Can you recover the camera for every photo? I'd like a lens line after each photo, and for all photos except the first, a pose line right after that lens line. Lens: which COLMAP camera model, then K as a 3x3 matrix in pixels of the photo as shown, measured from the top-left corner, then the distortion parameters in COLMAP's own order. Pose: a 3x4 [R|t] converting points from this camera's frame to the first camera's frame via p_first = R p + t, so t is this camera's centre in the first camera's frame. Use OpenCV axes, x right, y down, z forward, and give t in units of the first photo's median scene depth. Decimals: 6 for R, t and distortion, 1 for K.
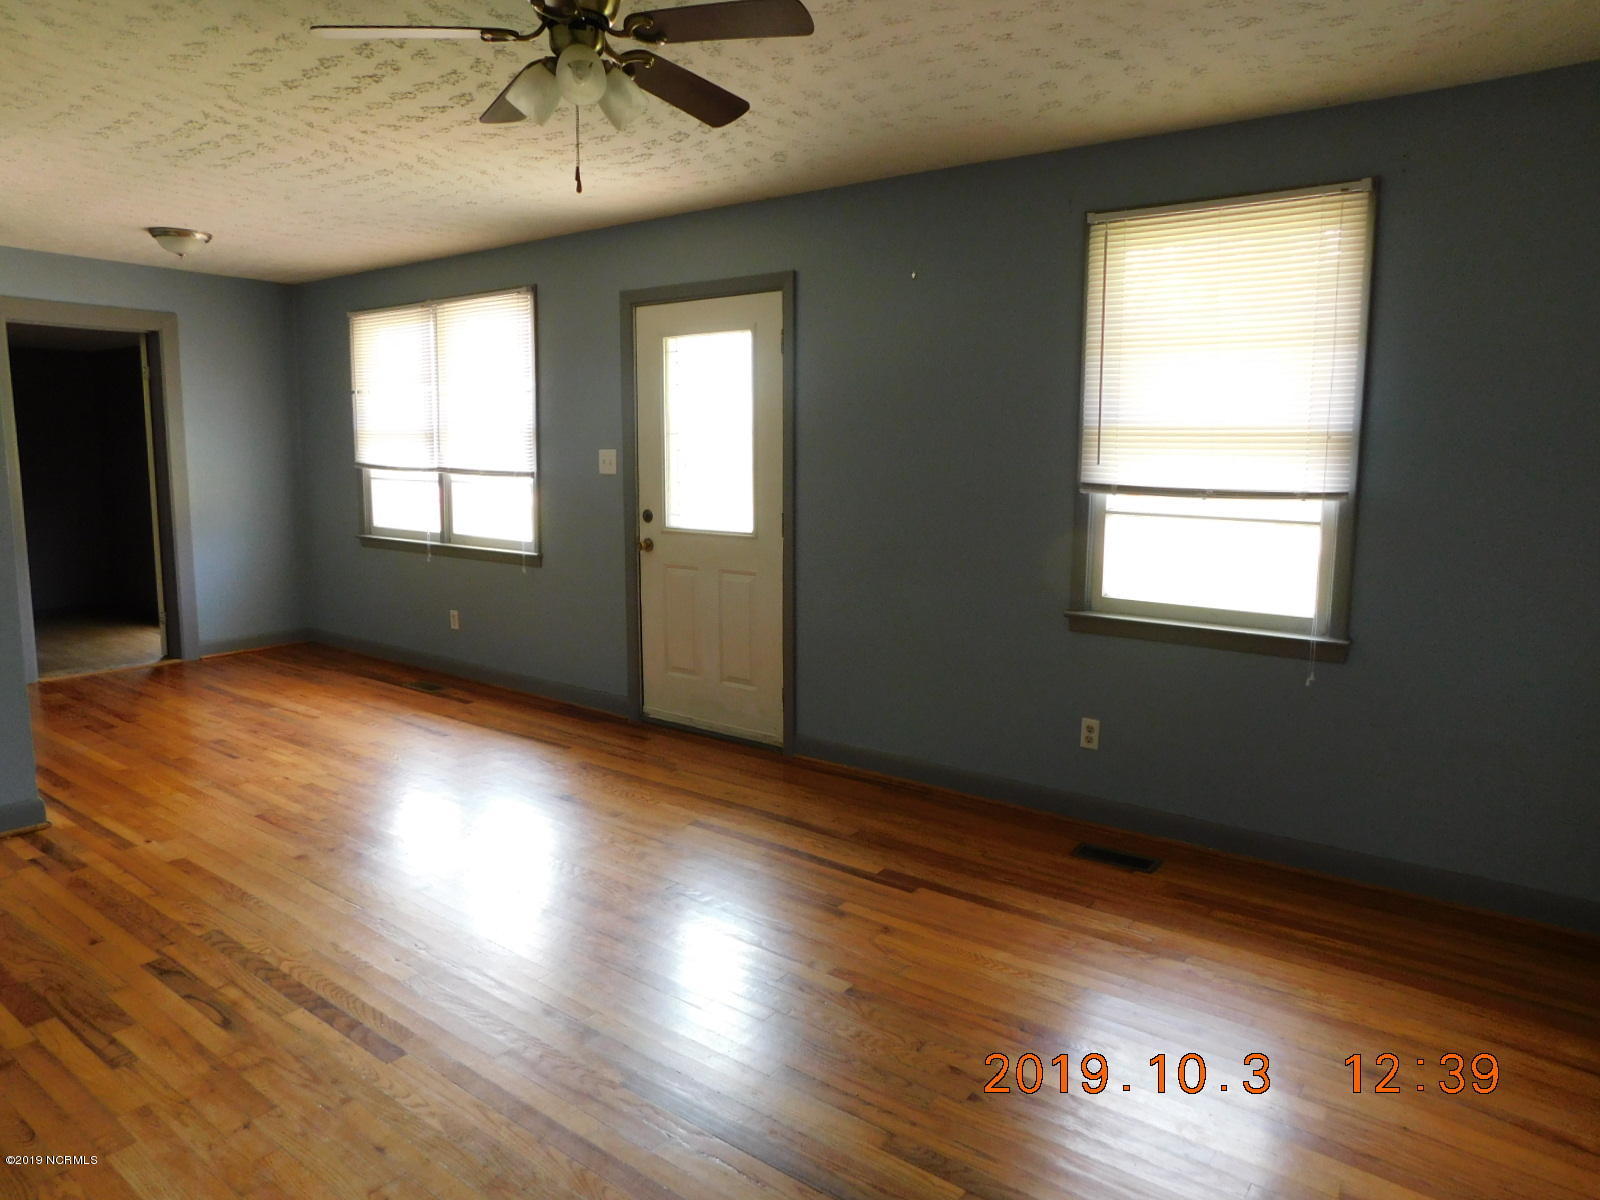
lens RADIAL K [[1060.7, 0, 789.8], [0, 1060.7, 593.6], [0, 0, 1]] dist [-0.036686, 0.002089]
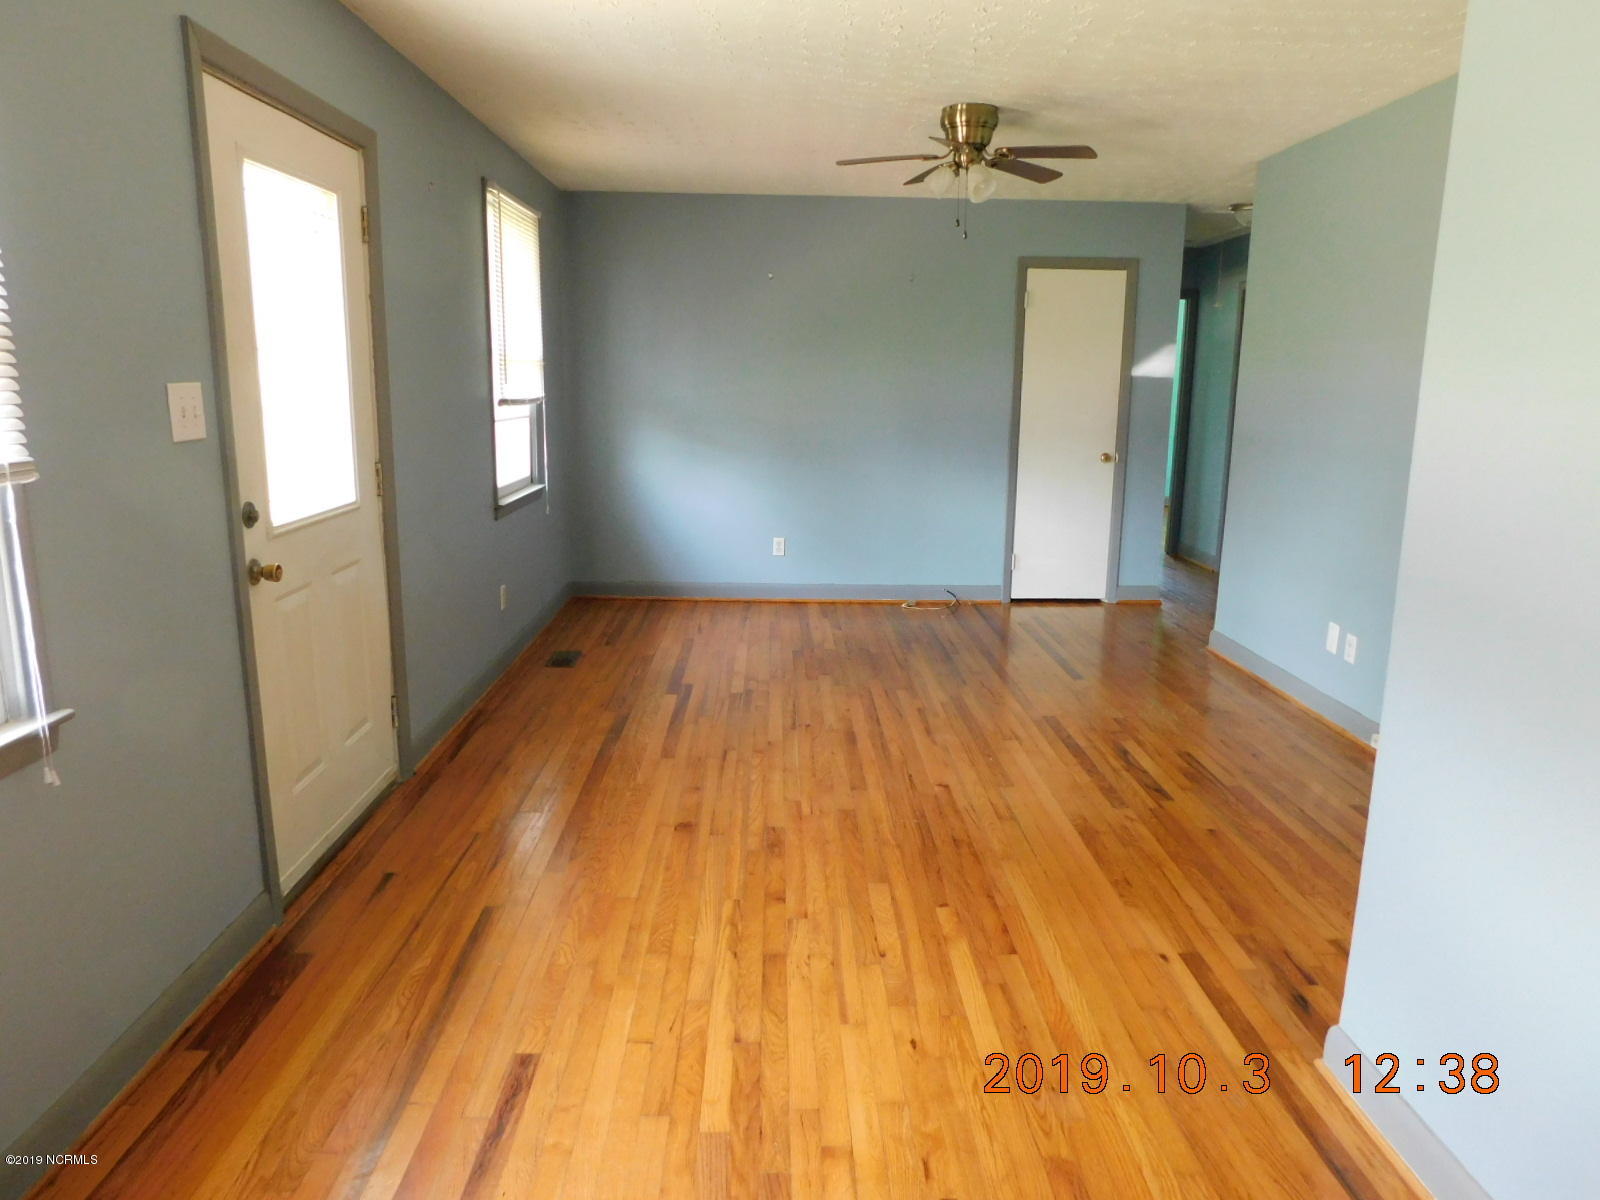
lens RADIAL K [[1060.7, 0, 789.8], [0, 1060.7, 593.6], [0, 0, 1]] dist [-0.036686, 0.002089]
pose [[-0.628295, -0.174004, 0.758267, -0.995082], [0.087589, 0.952648, 0.291186, -0.235208], [-0.773029, 0.249367, -0.583303, 1.618857]]
